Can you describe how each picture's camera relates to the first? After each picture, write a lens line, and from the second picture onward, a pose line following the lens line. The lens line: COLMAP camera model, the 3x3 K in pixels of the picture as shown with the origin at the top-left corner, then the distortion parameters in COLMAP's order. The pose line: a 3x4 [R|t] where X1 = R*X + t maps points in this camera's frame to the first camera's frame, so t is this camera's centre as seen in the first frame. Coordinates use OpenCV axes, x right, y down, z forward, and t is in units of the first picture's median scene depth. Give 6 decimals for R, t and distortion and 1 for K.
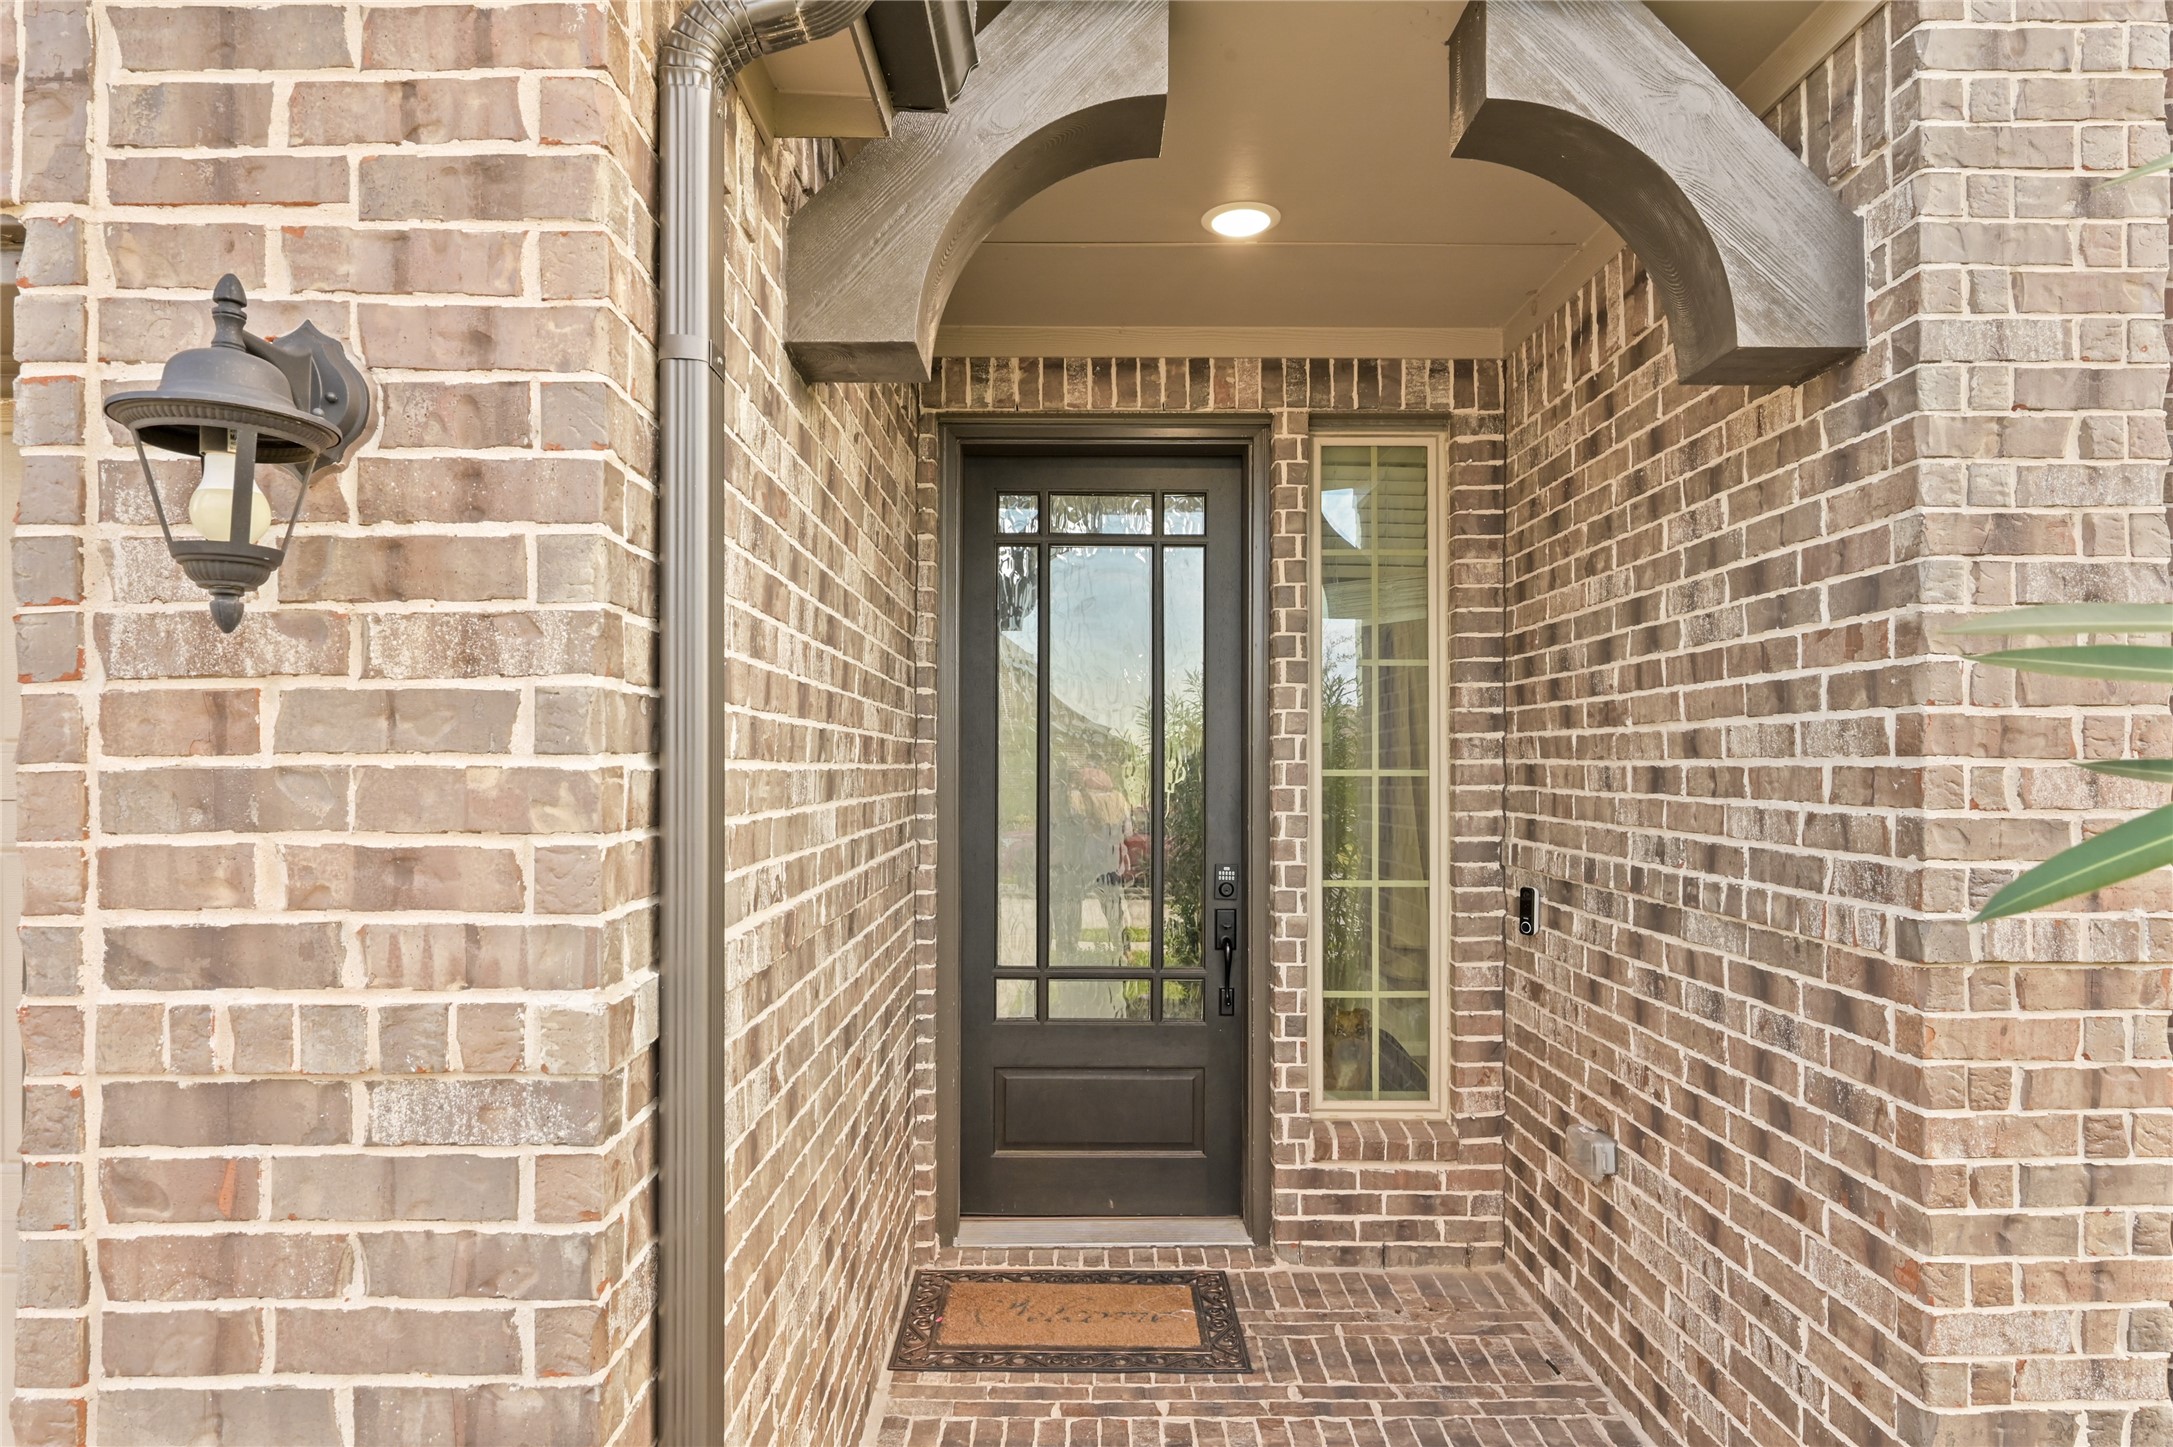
lens RADIAL K [[1412.0, 0, 1085.3], [0, 1412.0, 734.1], [0, 0, 1]] dist [-0.007779, -0.001386]
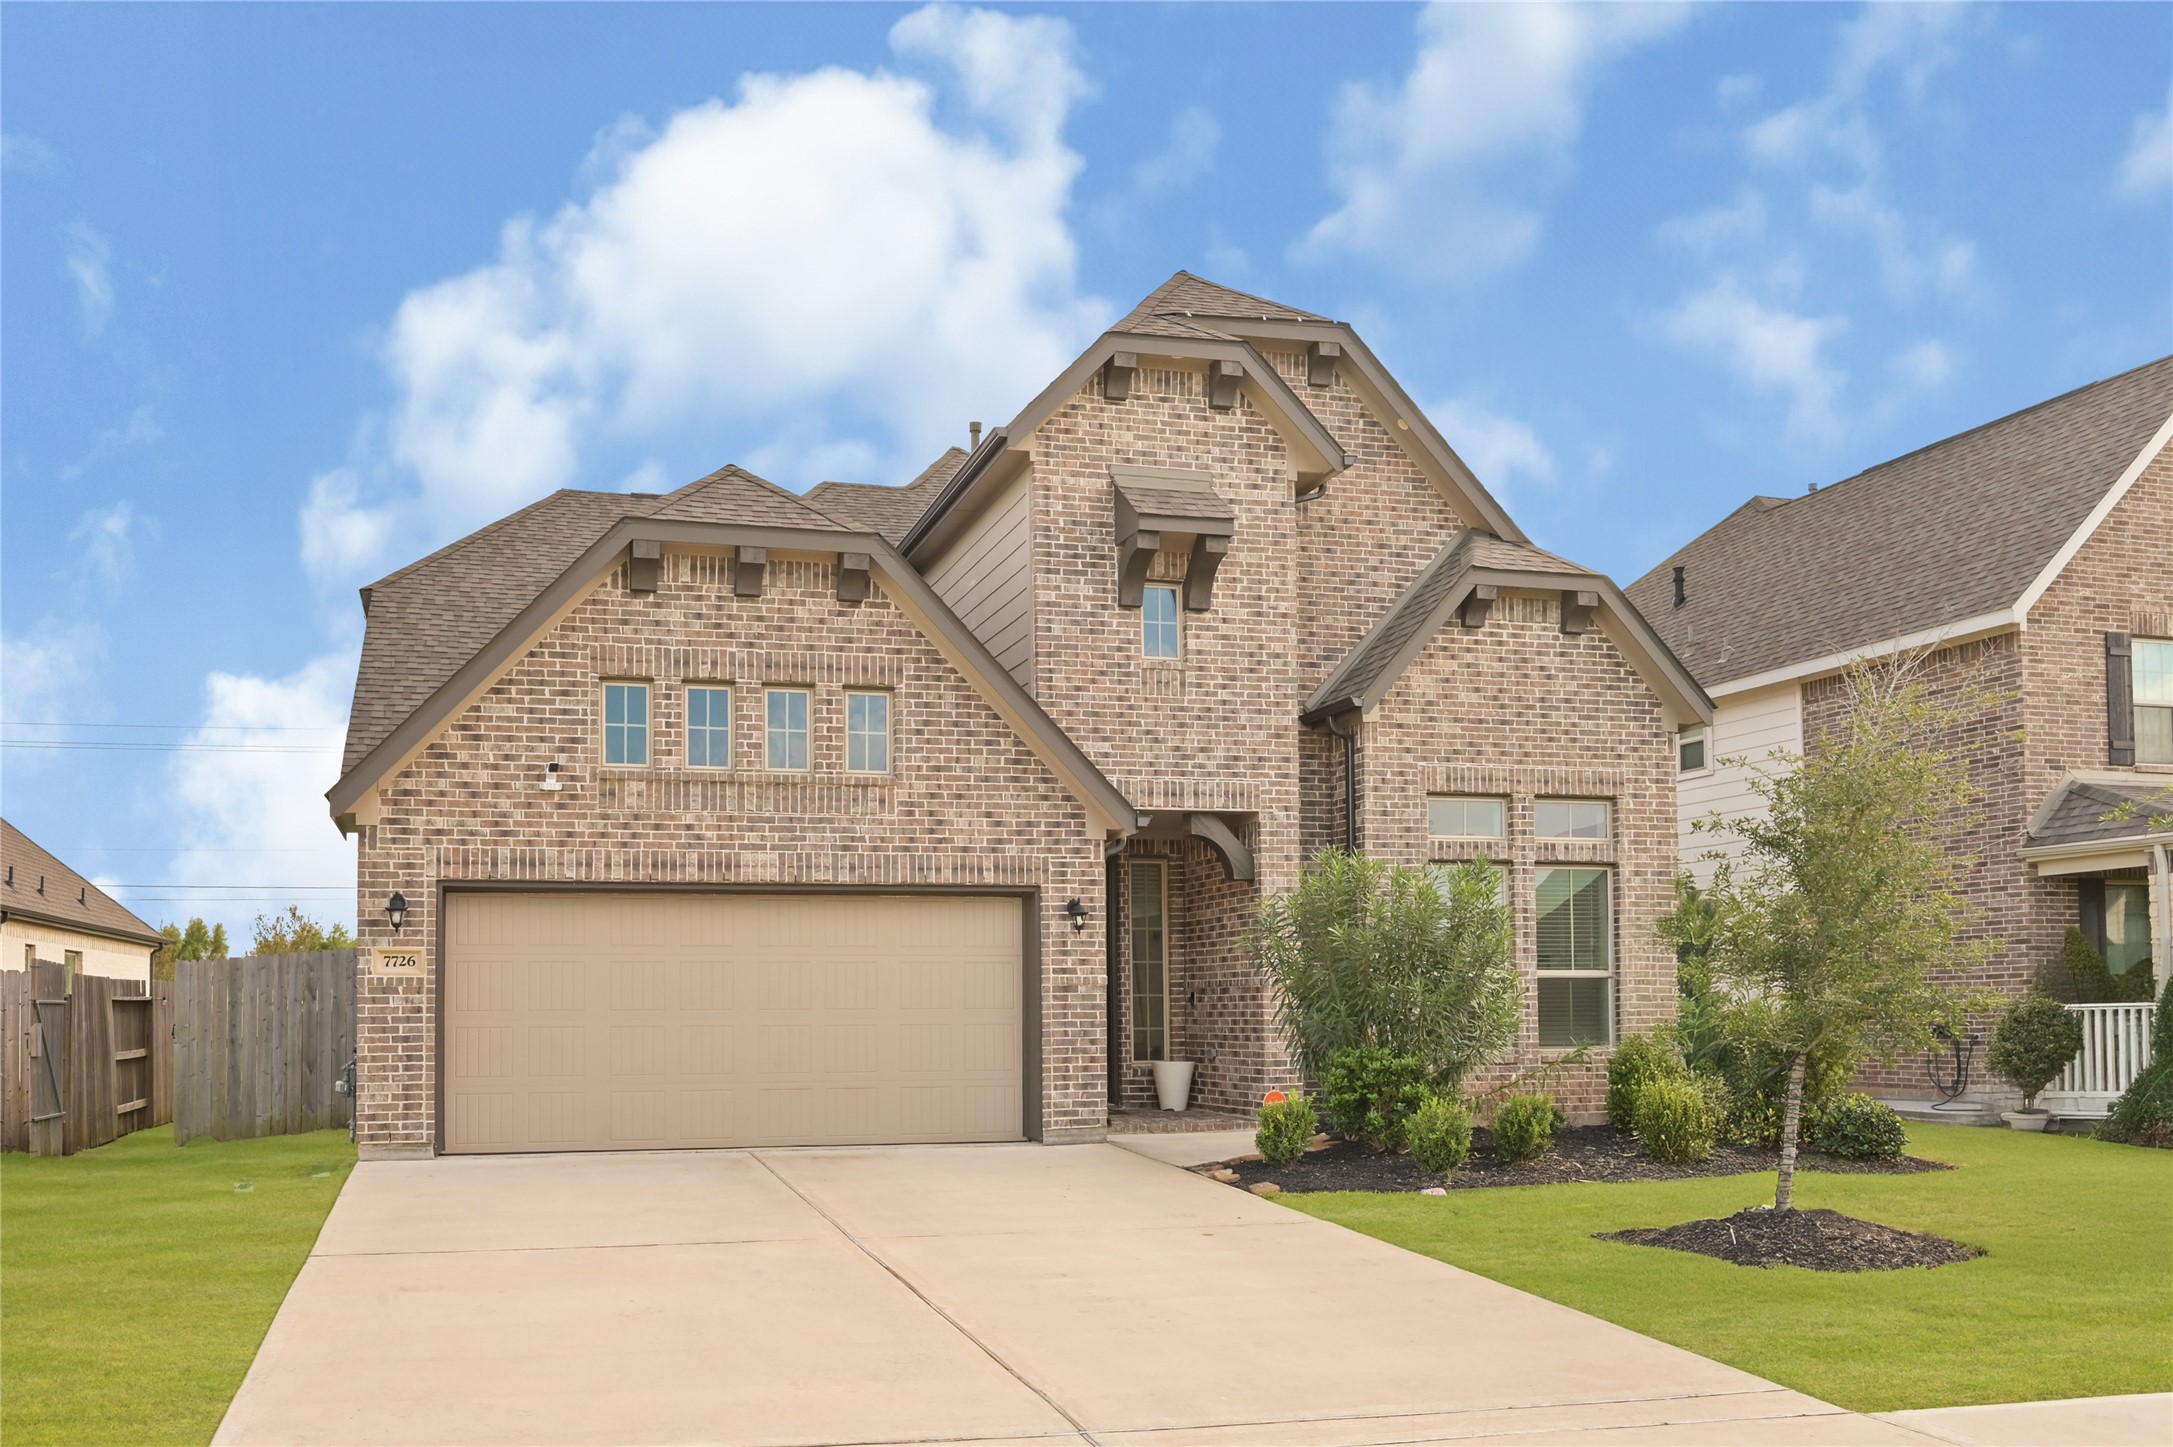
lens RADIAL K [[1888.6, 0, 1086.5], [0, 1888.6, 723.5], [0, 0, 1]] dist [0.001789, 0.000155]
pose [[0.958413, 0.035182, 0.283209, -1.541200], [0.002650, 0.991232, -0.132104, 0.073608], [-0.285373, 0.127361, 0.949916, -4.144135]]
